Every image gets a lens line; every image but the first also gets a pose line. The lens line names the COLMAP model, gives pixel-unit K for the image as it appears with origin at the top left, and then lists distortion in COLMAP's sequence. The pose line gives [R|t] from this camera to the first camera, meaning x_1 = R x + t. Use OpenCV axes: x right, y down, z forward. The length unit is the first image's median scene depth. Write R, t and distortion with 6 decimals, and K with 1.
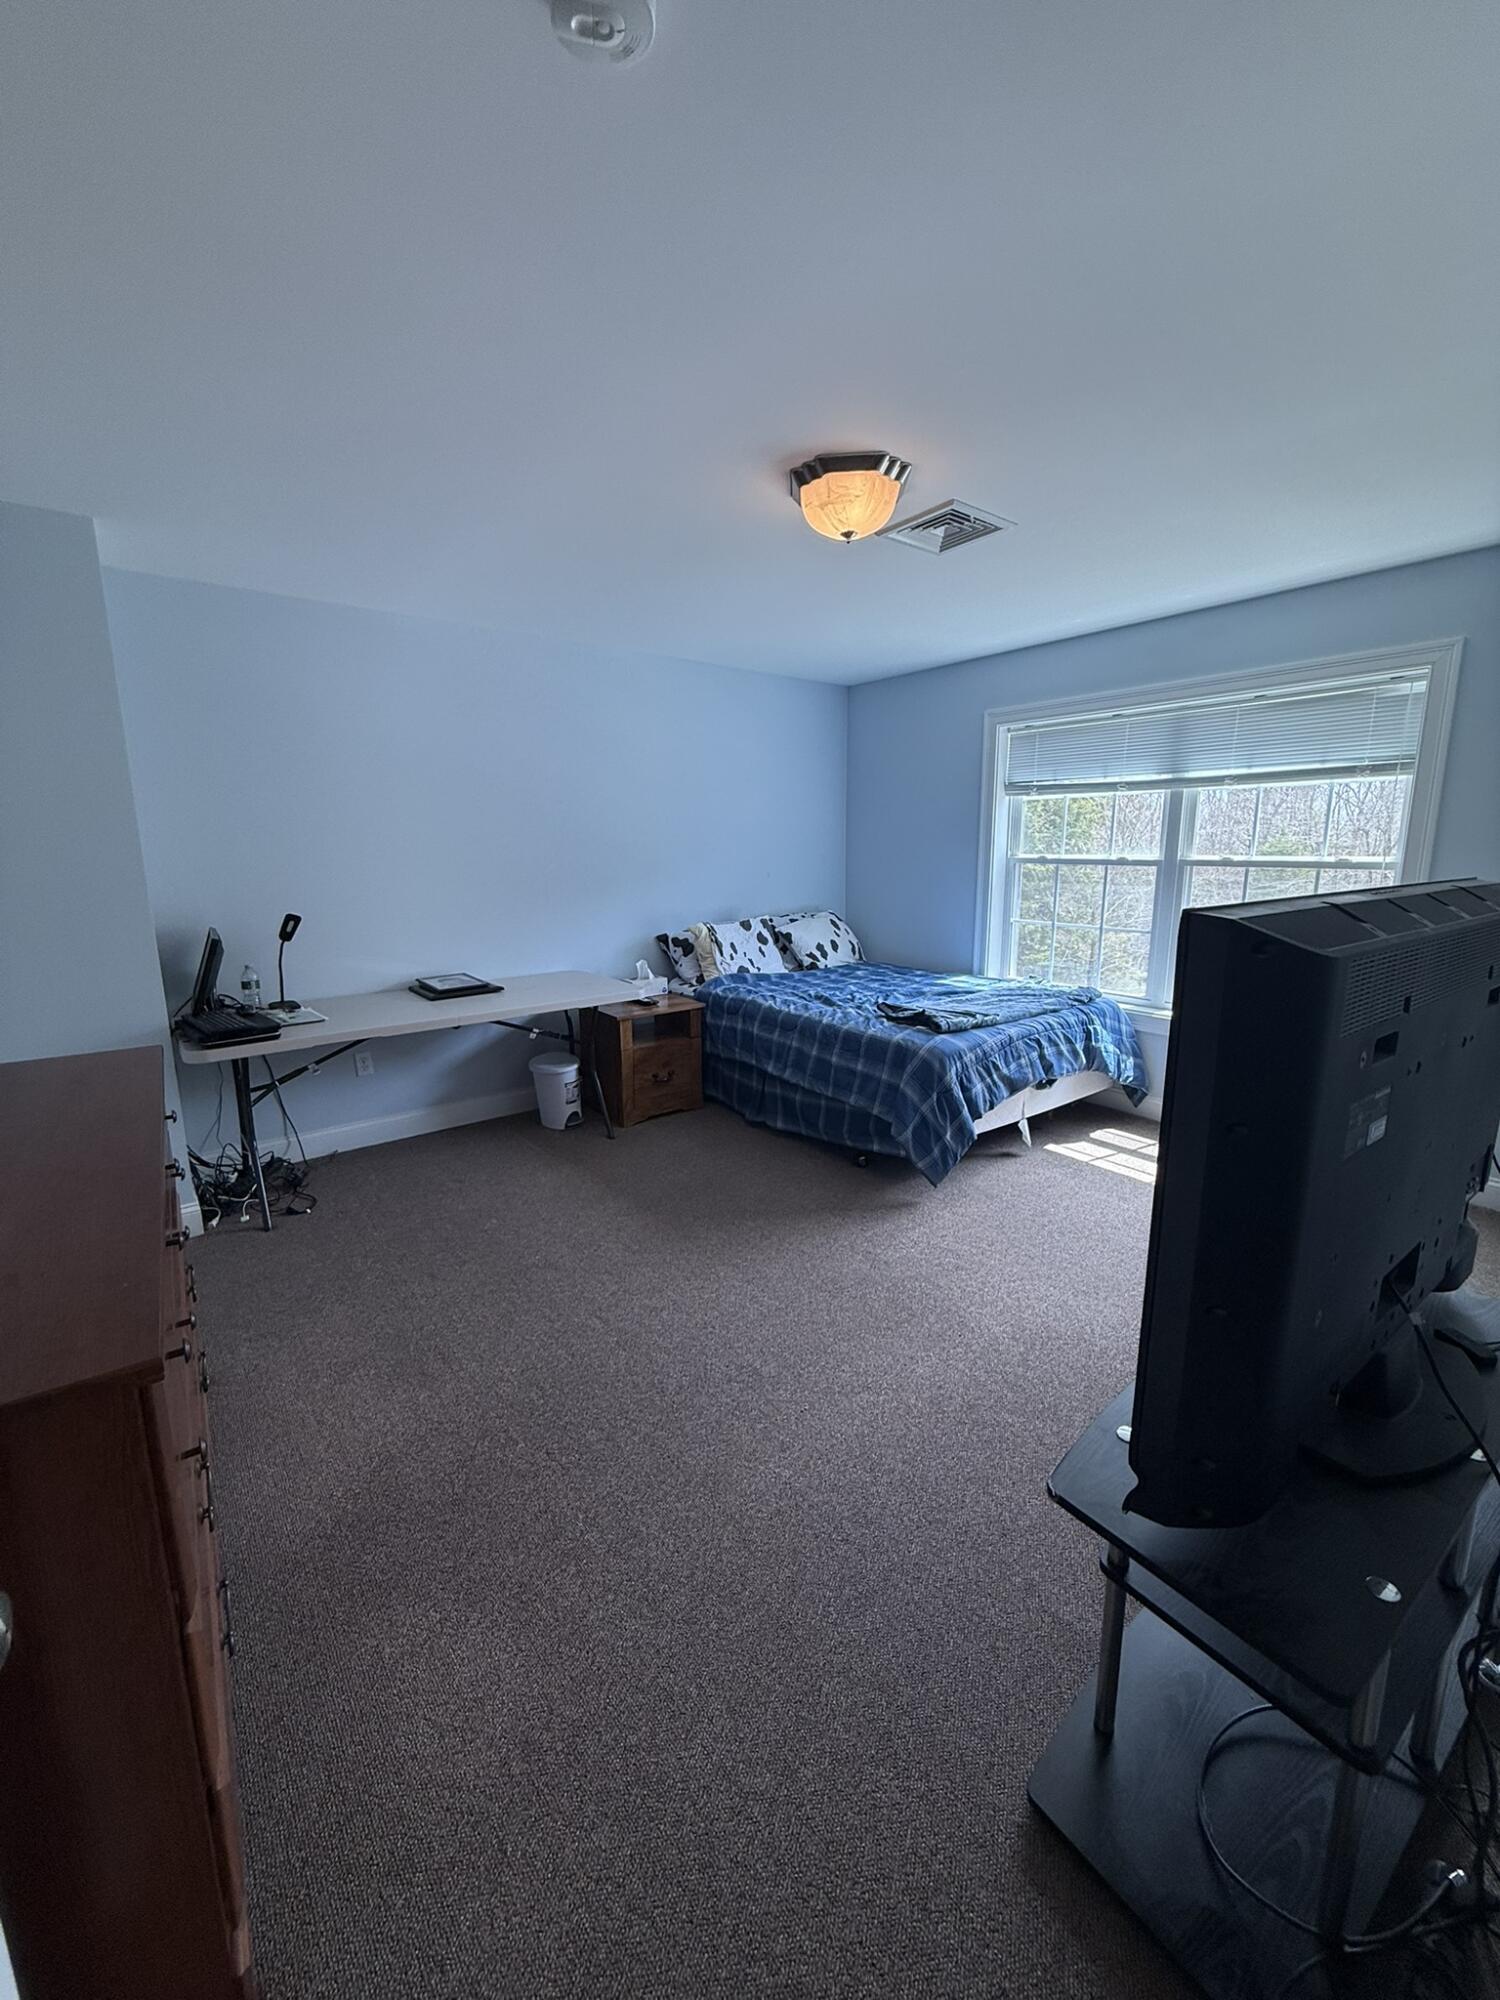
lens RADIAL K [[803.1, 0, 749.5], [0, 803.1, 996.7], [0, 0, 1]] dist [-0.000802, 0.001410]
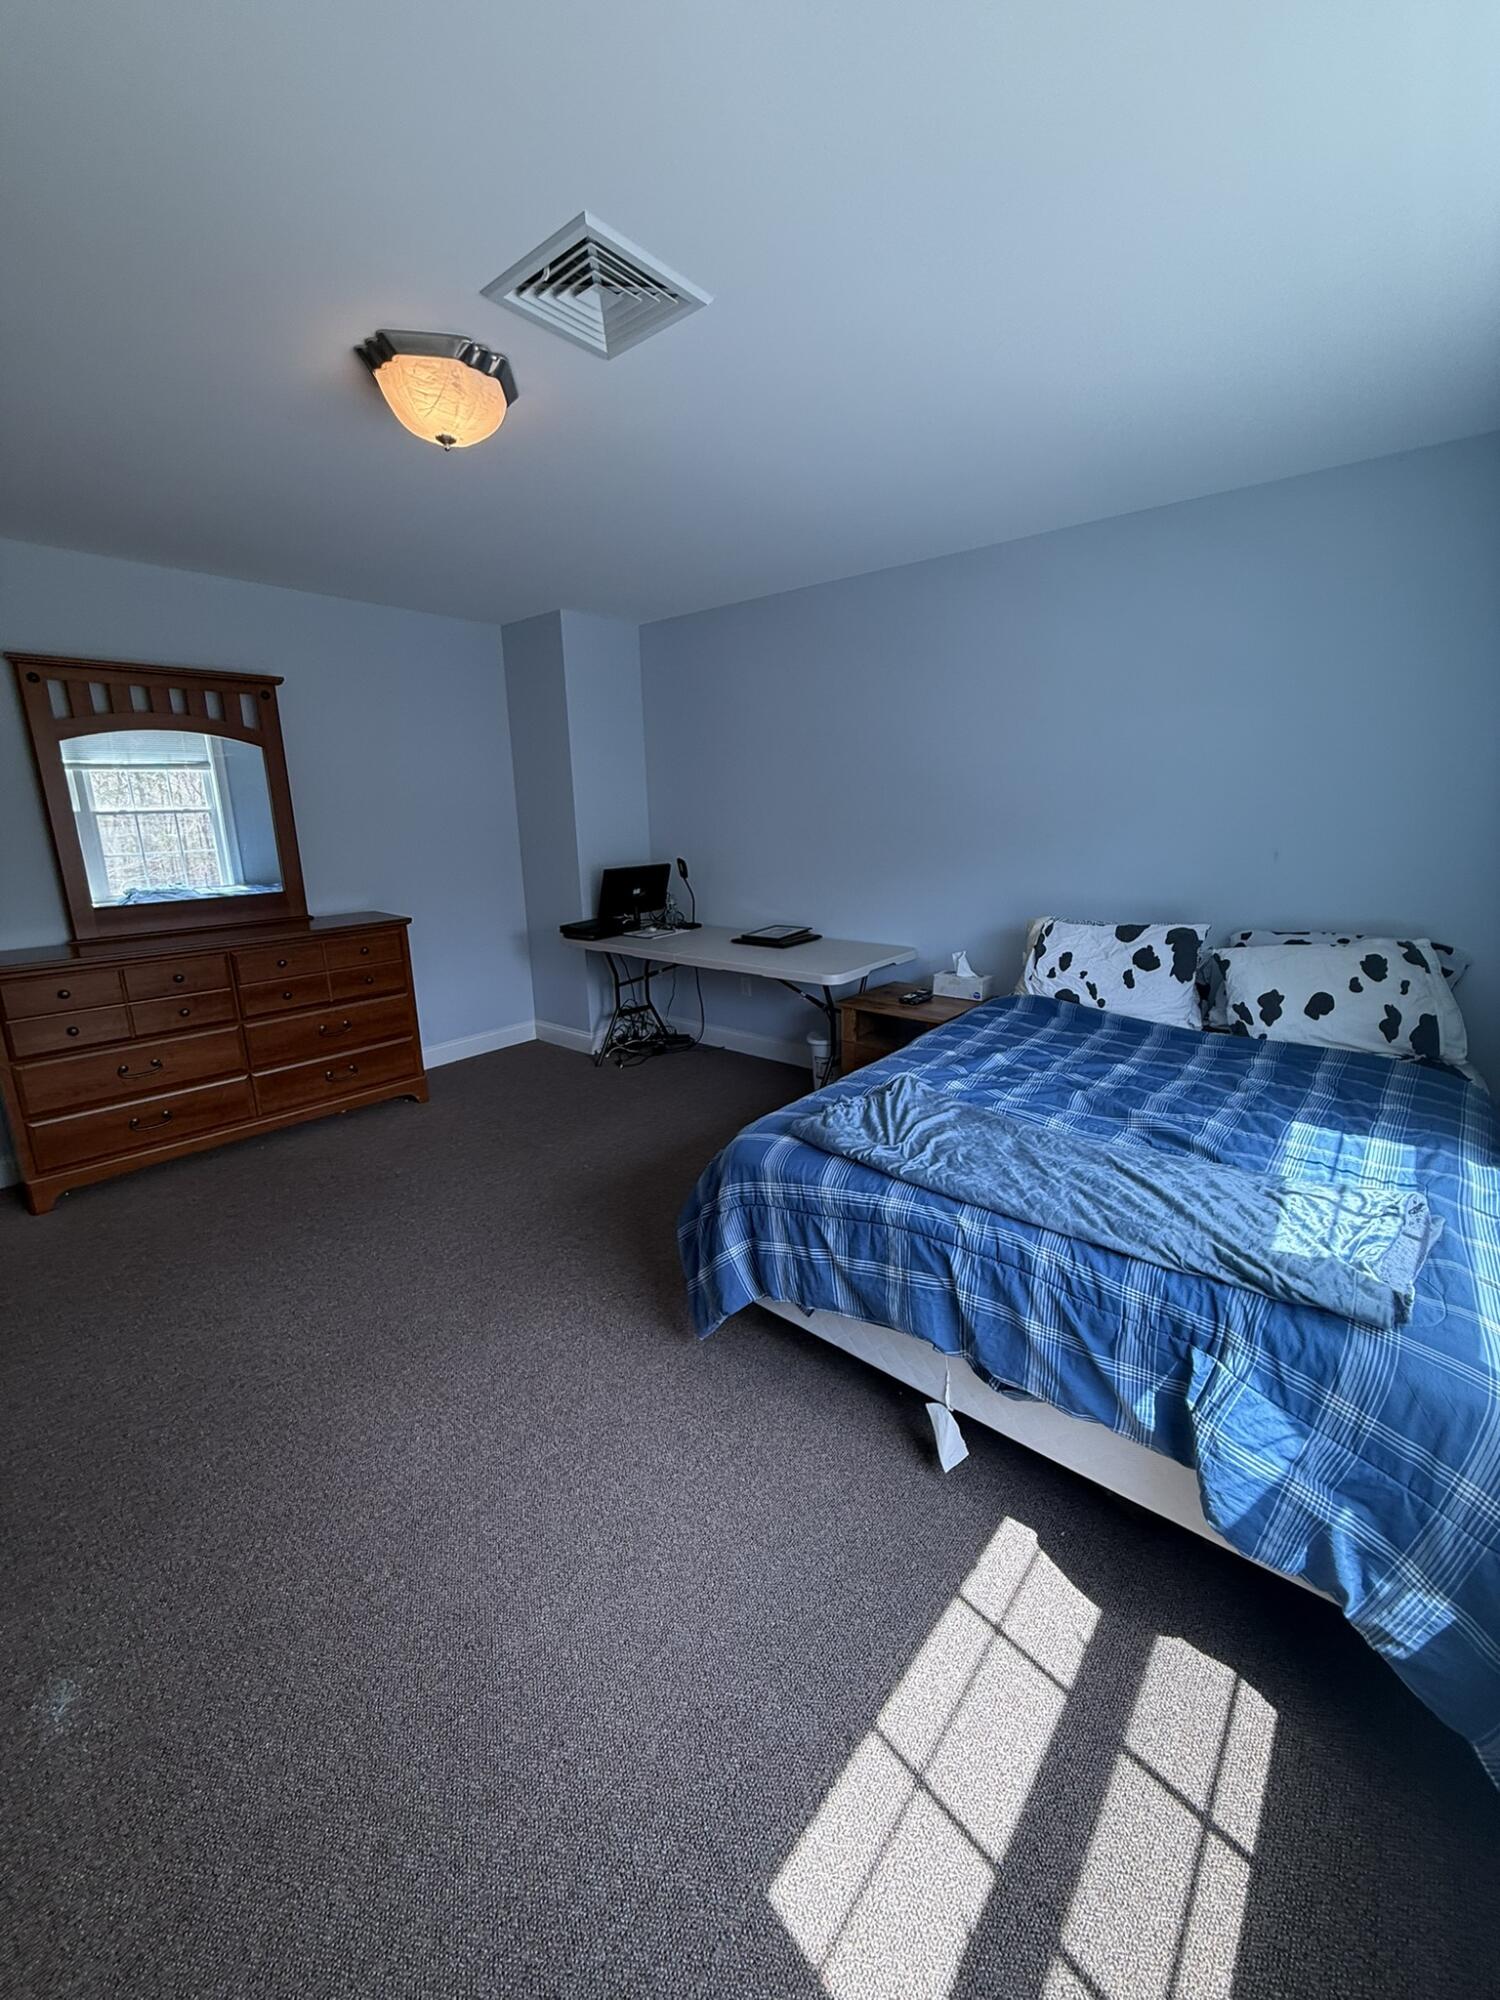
lens RADIAL K [[803.1, 0, 746.8], [0, 803.1, 1001.4], [0, 0, 1]] dist [-0.000802, 0.001410]
pose [[0.186148, 0.239387, -0.952913, 0.652115], [-0.164091, 0.963817, 0.210072, -0.142735], [0.968722, 0.117260, 0.218693, 0.695836]]
